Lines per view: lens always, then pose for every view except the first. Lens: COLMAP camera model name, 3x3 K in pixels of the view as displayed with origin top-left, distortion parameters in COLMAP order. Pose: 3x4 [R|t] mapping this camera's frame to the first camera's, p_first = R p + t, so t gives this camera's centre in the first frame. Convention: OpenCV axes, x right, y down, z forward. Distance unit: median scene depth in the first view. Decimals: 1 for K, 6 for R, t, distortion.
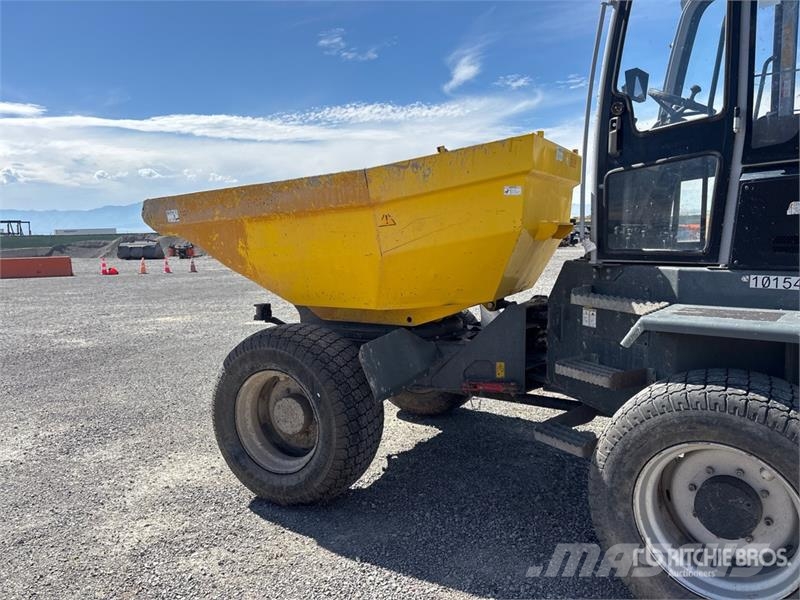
lens RADIAL K [[608.8, 0, 408.2], [0, 608.8, 295.3], [0, 0, 1]] dist [0.045107, -0.056324]
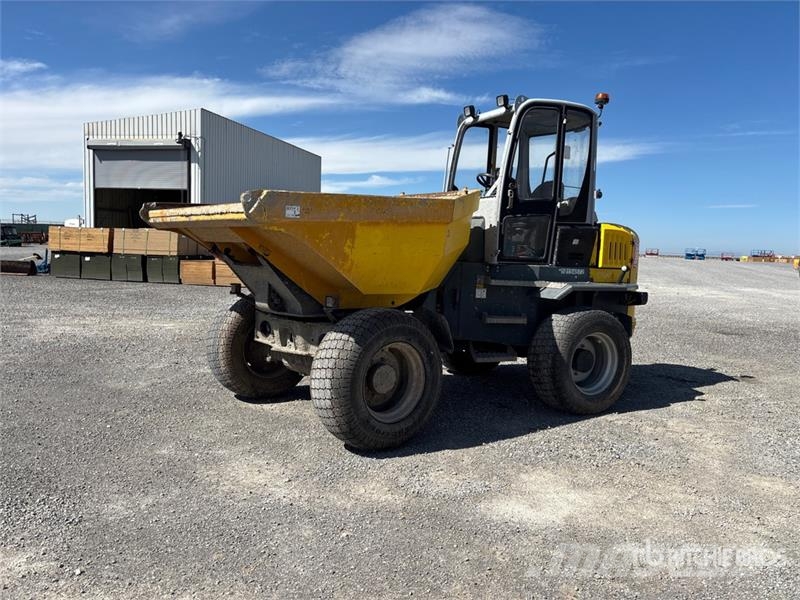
lens RADIAL K [[608.8, 0, 399.0], [0, 608.8, 314.0], [0, 0, 1]] dist [0.045107, -0.056324]
pose [[0.377555, -0.059003, 0.924105, -1.186825], [0.052741, 0.997718, 0.042155, 0.006613], [-0.924484, 0.032822, 0.379805, 0.423680]]
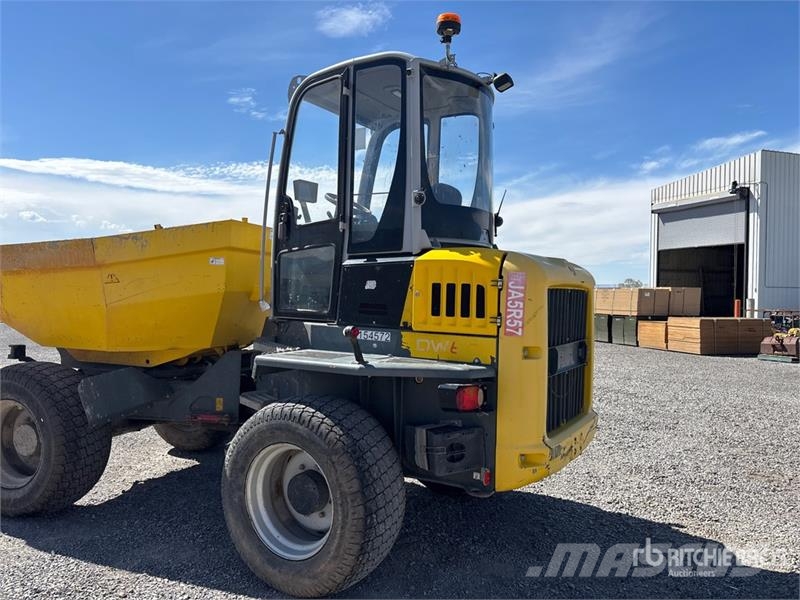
lens RADIAL K [[608.8, 0, 412.2], [0, 608.8, 297.1], [0, 0, 1]] dist [0.045107, -0.056324]
pose [[0.985879, 0.044986, 0.161301, 0.292847], [-0.028977, 0.994539, -0.100261, 0.018417], [-0.164931, 0.094171, 0.981799, -0.267849]]
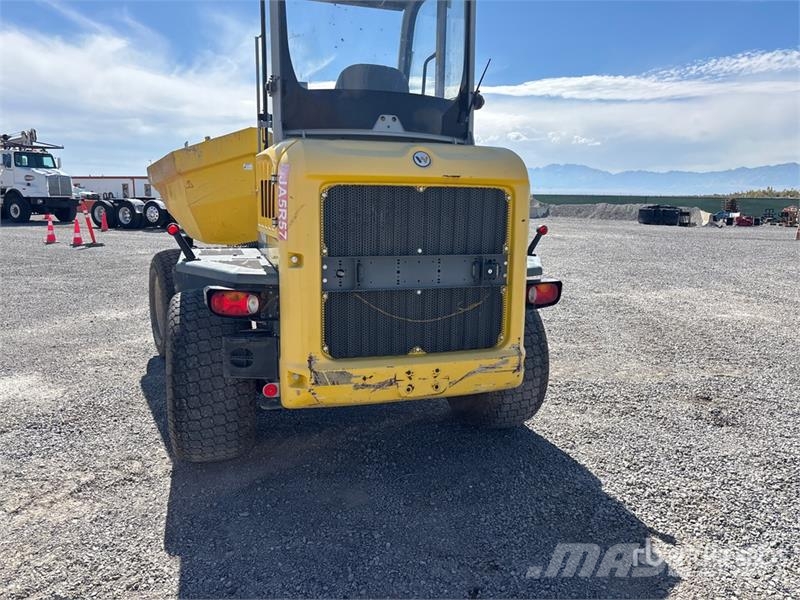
lens RADIAL K [[608.8, 0, 408.9], [0, 608.8, 299.3], [0, 0, 1]] dist [0.045107, -0.056324]
pose [[0.841337, 0.131908, -0.524169, 1.015375], [-0.097724, 0.990905, 0.092508, -0.024058], [0.531604, -0.026607, 0.846575, -0.029017]]
